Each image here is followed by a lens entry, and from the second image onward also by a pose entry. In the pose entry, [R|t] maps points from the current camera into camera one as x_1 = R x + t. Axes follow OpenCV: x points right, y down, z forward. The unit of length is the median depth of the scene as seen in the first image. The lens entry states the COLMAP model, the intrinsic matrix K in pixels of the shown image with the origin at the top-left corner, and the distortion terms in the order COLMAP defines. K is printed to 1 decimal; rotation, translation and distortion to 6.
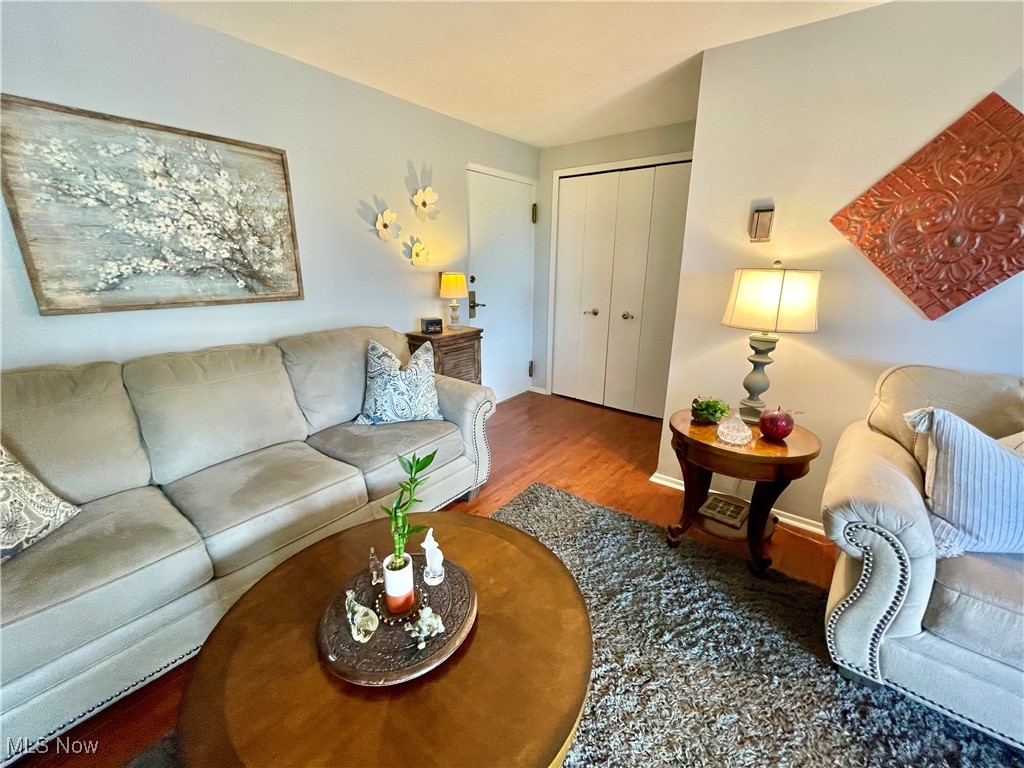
lens RADIAL K [[420.6, 0, 512.3], [0, 420.6, 382.1], [0, 0, 1]] dist [0.001895, -0.000435]
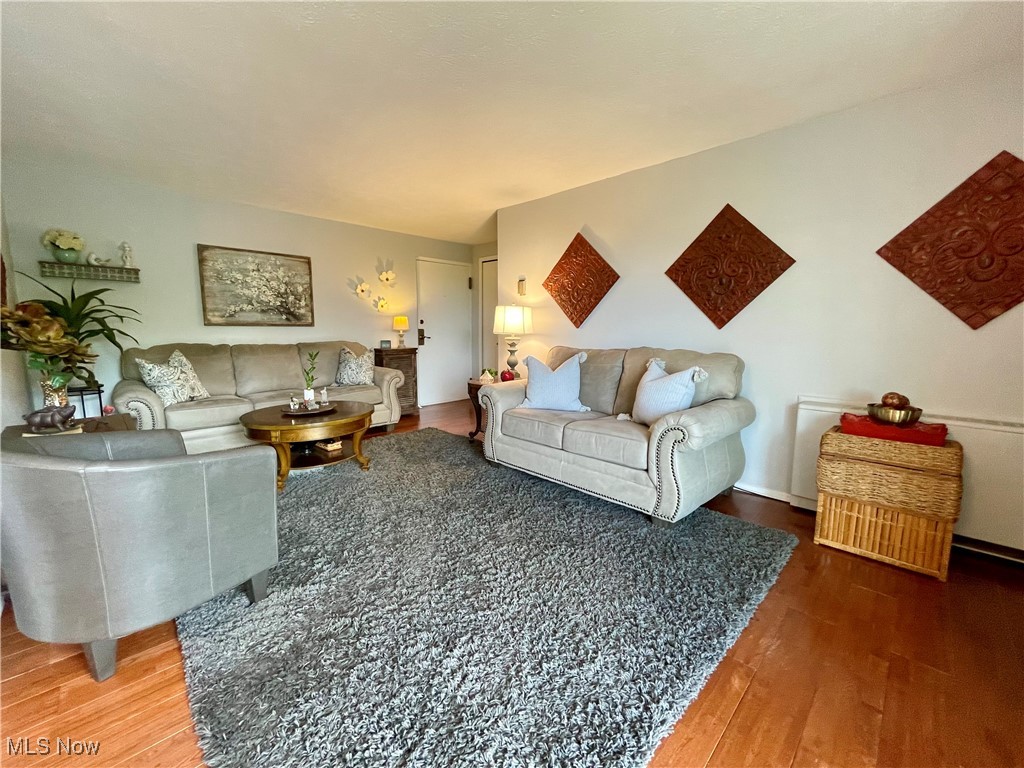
lens RADIAL K [[420.6, 0, 511.4], [0, 420.6, 383.7], [0, 0, 1]] dist [0.001895, -0.000435]
pose [[0.992520, 0.014367, -0.121234, 0.750671], [-0.032001, 0.988945, -0.144789, 0.367249], [0.117814, 0.147586, 0.982007, -0.895837]]
